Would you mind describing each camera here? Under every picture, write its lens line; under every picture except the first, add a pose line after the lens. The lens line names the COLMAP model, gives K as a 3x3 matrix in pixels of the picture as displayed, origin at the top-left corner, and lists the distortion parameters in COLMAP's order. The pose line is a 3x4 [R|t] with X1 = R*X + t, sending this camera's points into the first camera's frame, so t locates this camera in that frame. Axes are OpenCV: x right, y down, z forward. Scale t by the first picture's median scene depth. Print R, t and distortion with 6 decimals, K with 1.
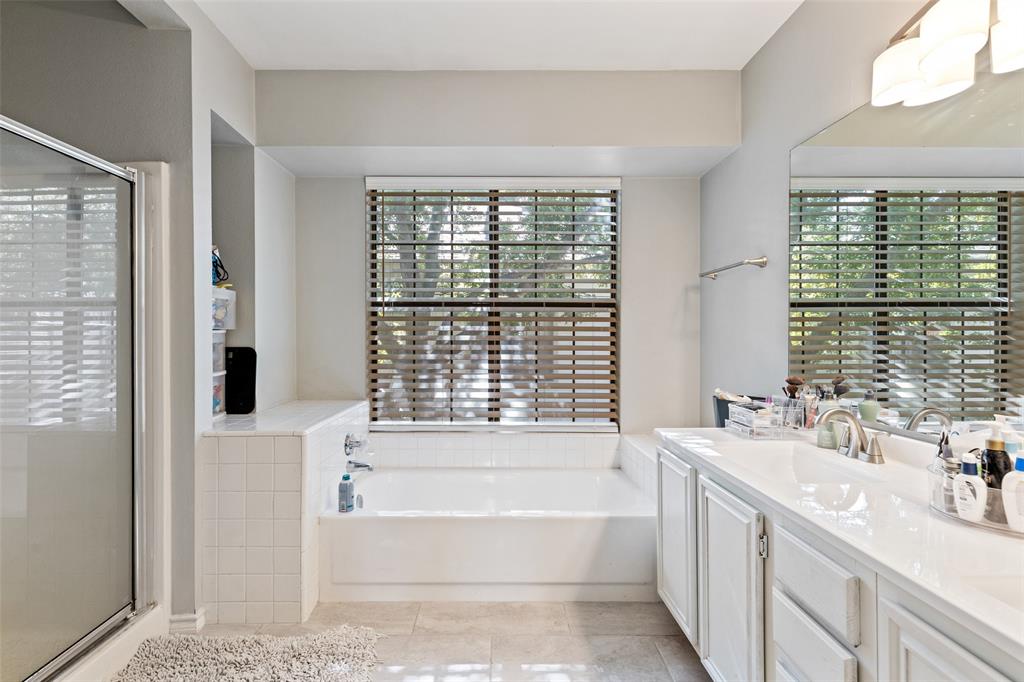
lens RADIAL K [[465.2, 0, 509.3], [0, 465.2, 339.0], [0, 0, 1]] dist [0.005034, -0.001429]
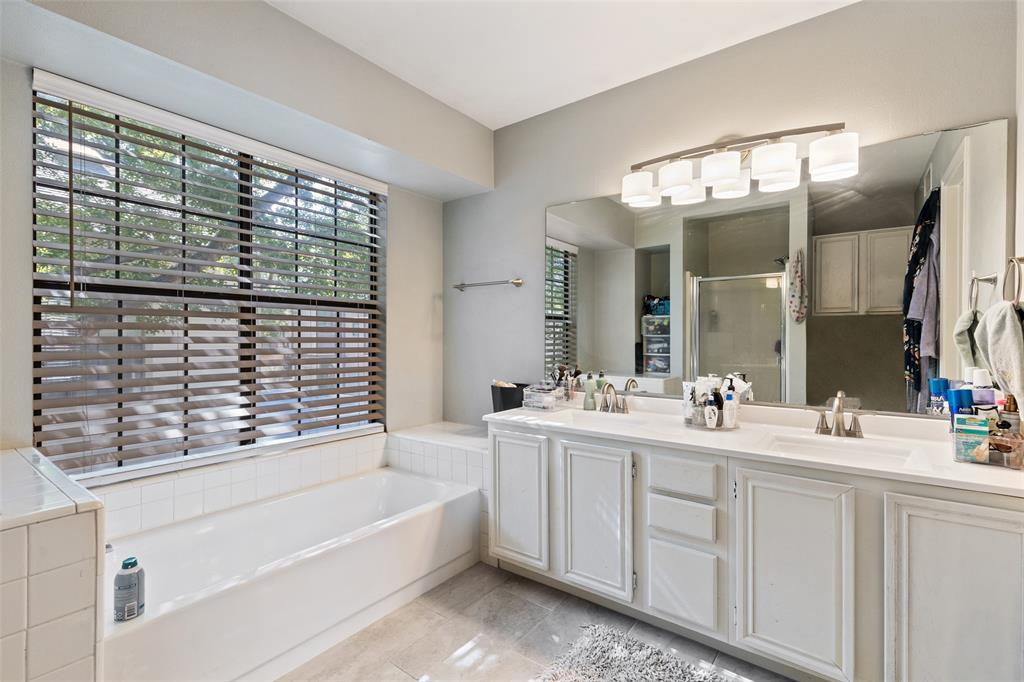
lens RADIAL K [[465.2, 0, 509.5], [0, 465.2, 338.9], [0, 0, 1]] dist [0.005034, -0.001429]
pose [[0.601240, -0.002263, 0.799065, -0.422453], [0.002344, 0.999997, 0.001067, -0.003787], [-0.799065, 0.001232, 0.601243, 0.166137]]
